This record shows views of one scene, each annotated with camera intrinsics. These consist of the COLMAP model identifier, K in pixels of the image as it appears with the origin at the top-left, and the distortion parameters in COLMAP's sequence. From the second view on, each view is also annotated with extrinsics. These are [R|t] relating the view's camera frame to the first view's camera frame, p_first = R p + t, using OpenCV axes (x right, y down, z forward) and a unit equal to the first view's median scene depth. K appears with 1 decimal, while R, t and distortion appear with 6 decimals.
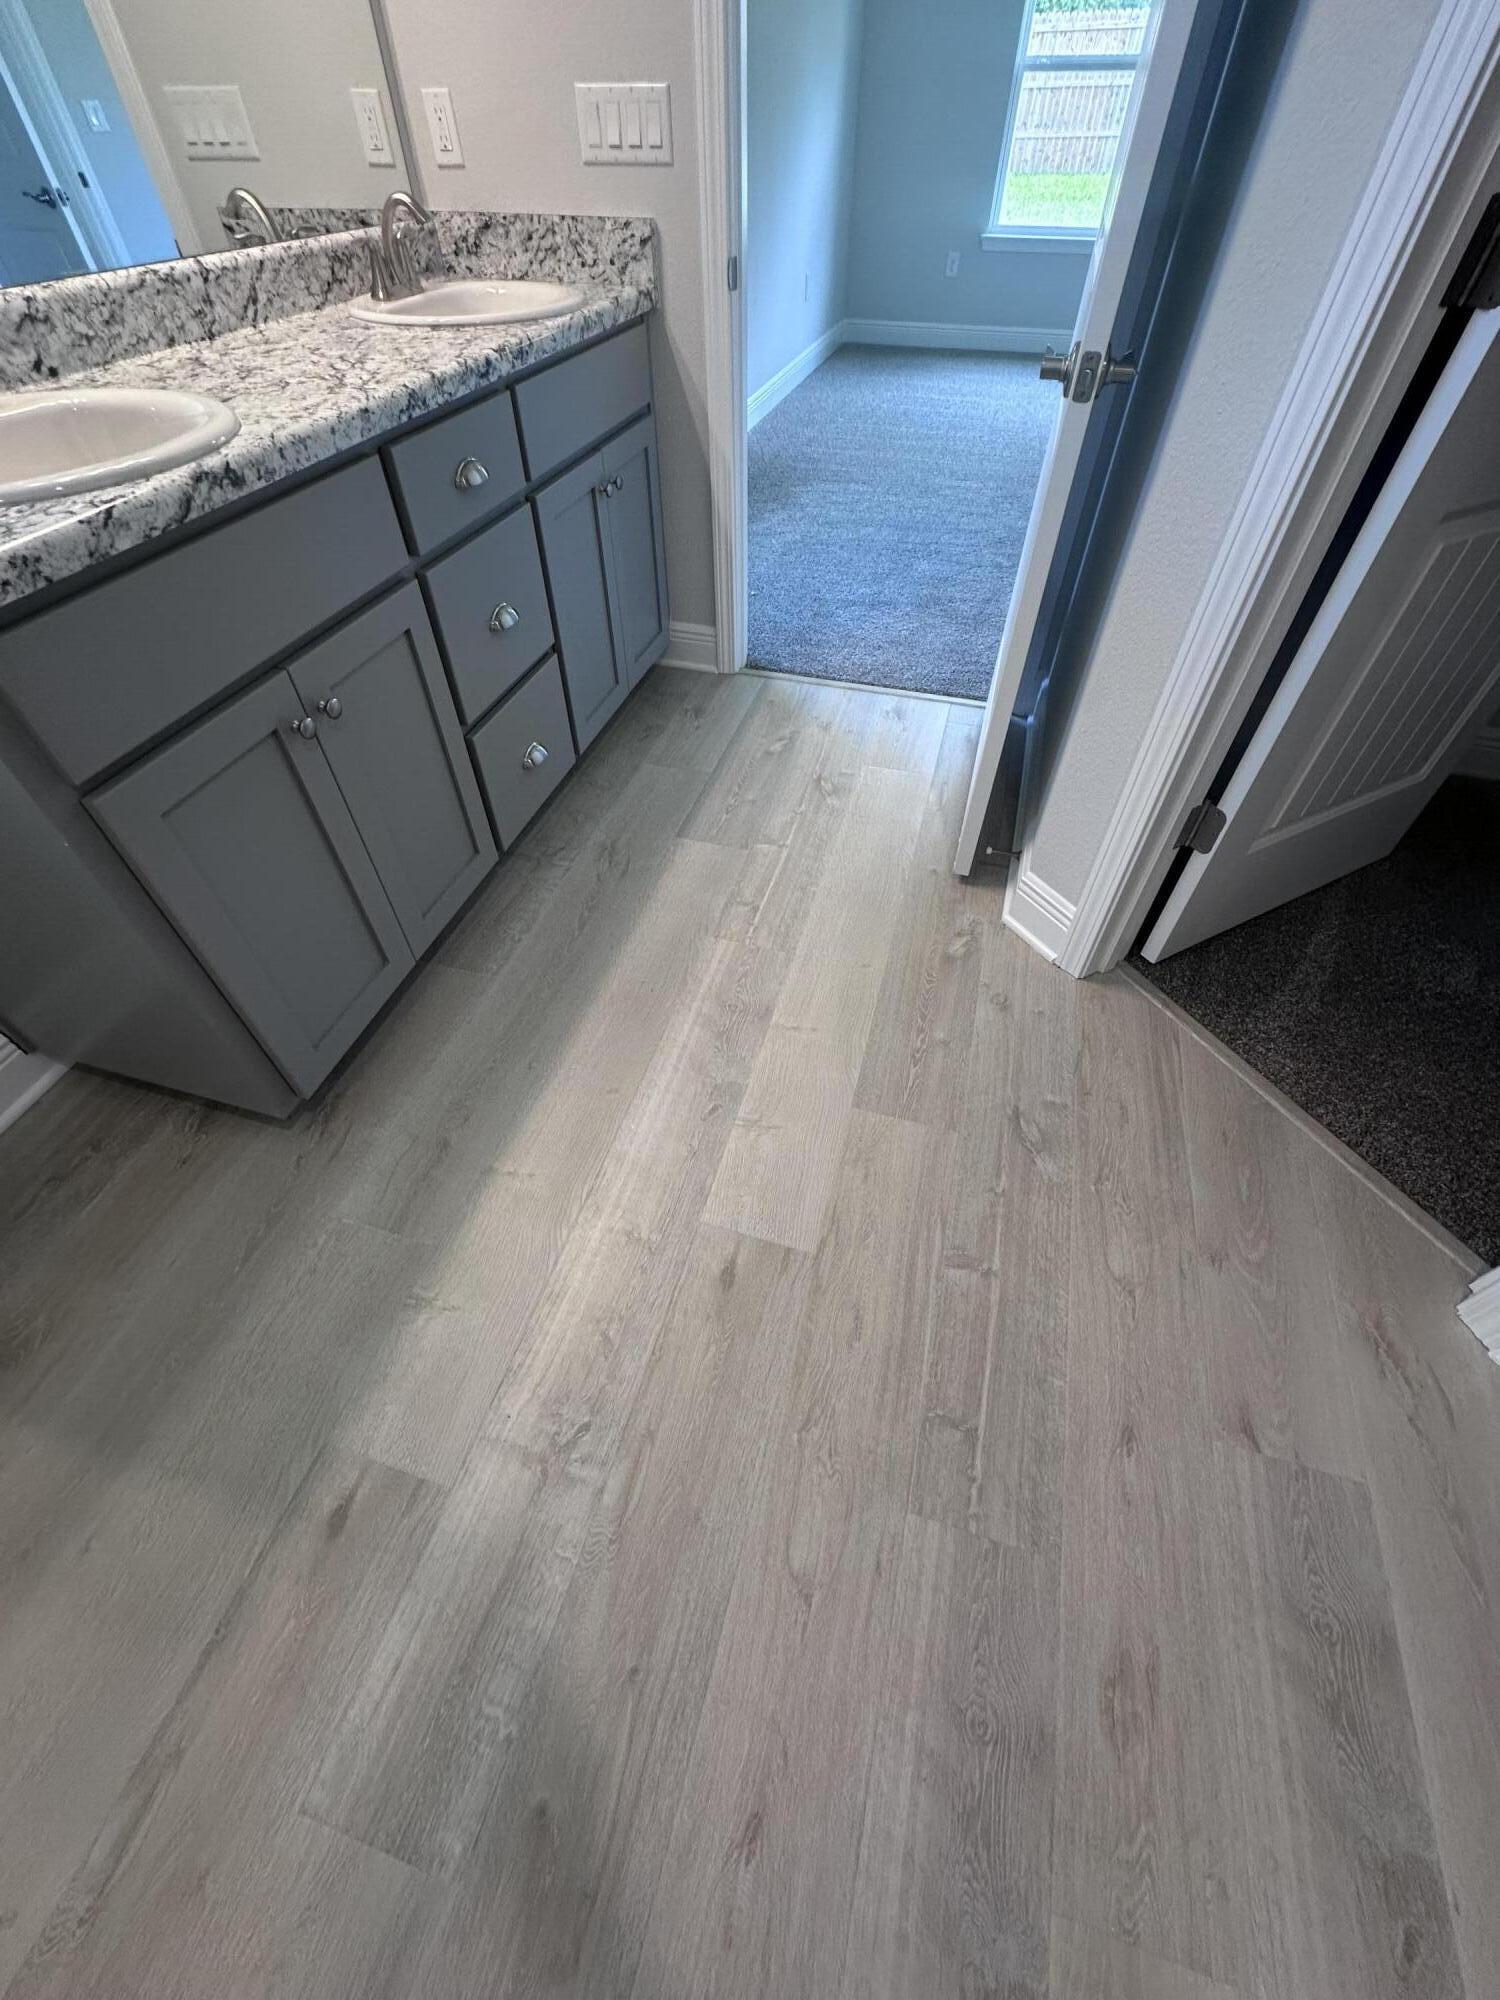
lens RADIAL K [[798.2, 0, 750.0], [0, 798.2, 1000.0], [0, 0, 1]] dist [-0.003583, 0.000828]
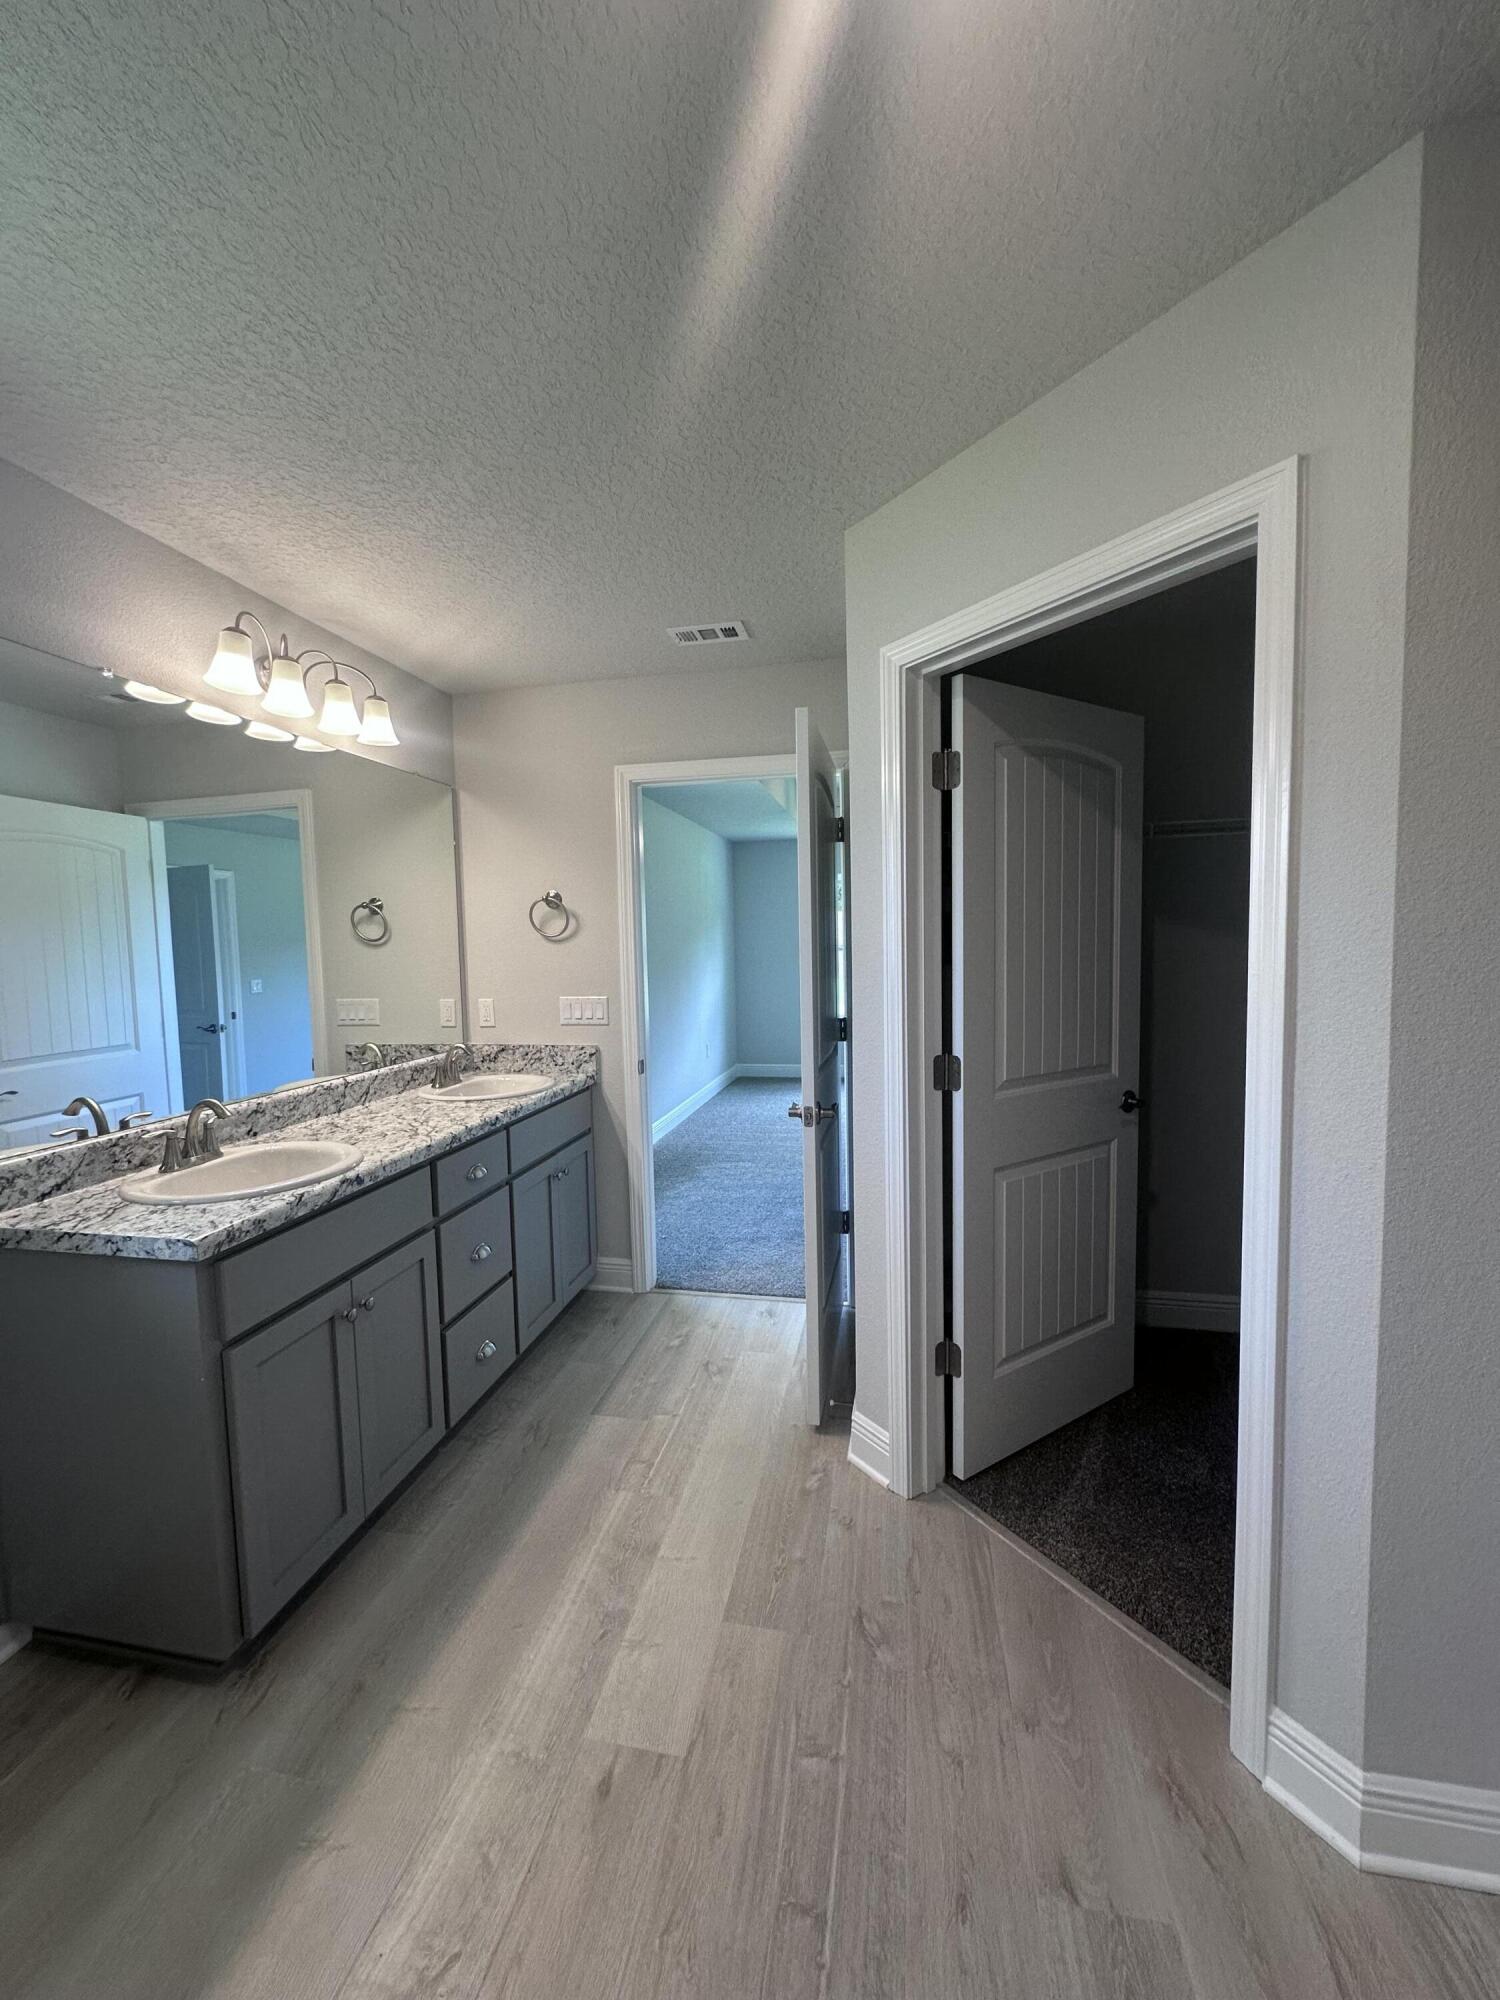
lens RADIAL K [[798.2, 0, 750.0], [0, 798.2, 1000.0], [0, 0, 1]] dist [-0.003583, 0.000828]
pose [[0.996126, -0.028029, 0.083350, 0.098114], [0.078299, 0.714148, -0.695602, 0.307211], [-0.040027, 0.699433, 0.713576, -0.494161]]
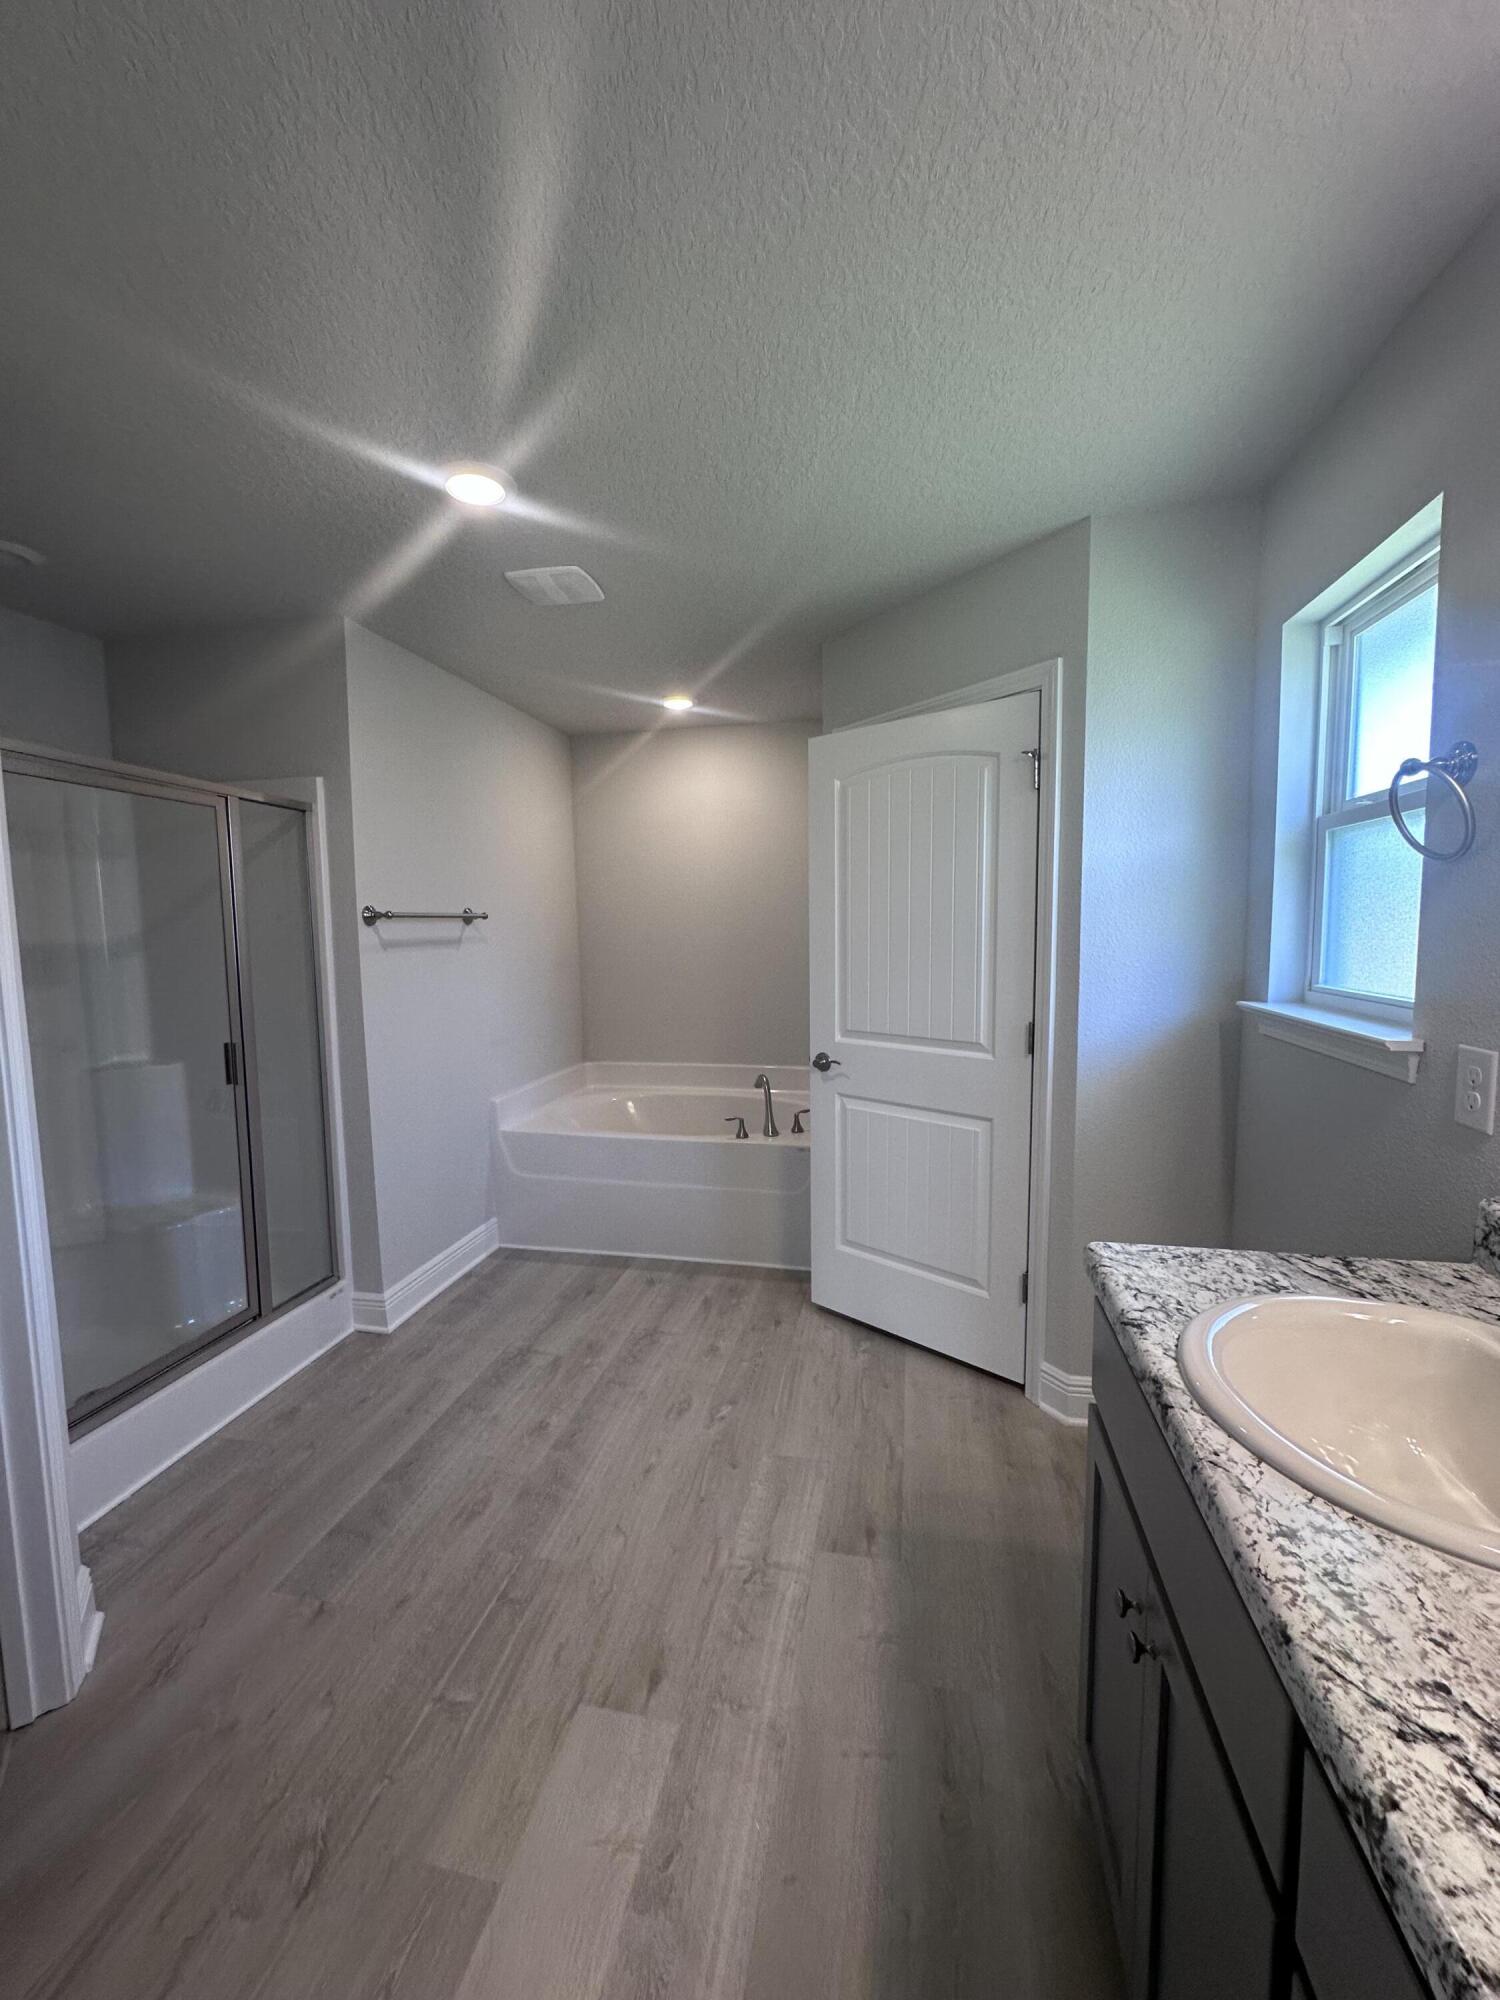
lens RADIAL K [[798.2, 0, 750.0], [0, 798.2, 1000.0], [0, 0, 1]] dist [-0.003583, 0.000828]
pose [[-0.996687, 0.022571, -0.078144, -0.089566], [-0.049859, 0.589529, 0.806207, -1.123700], [0.064265, 0.807431, -0.586451, 0.773583]]
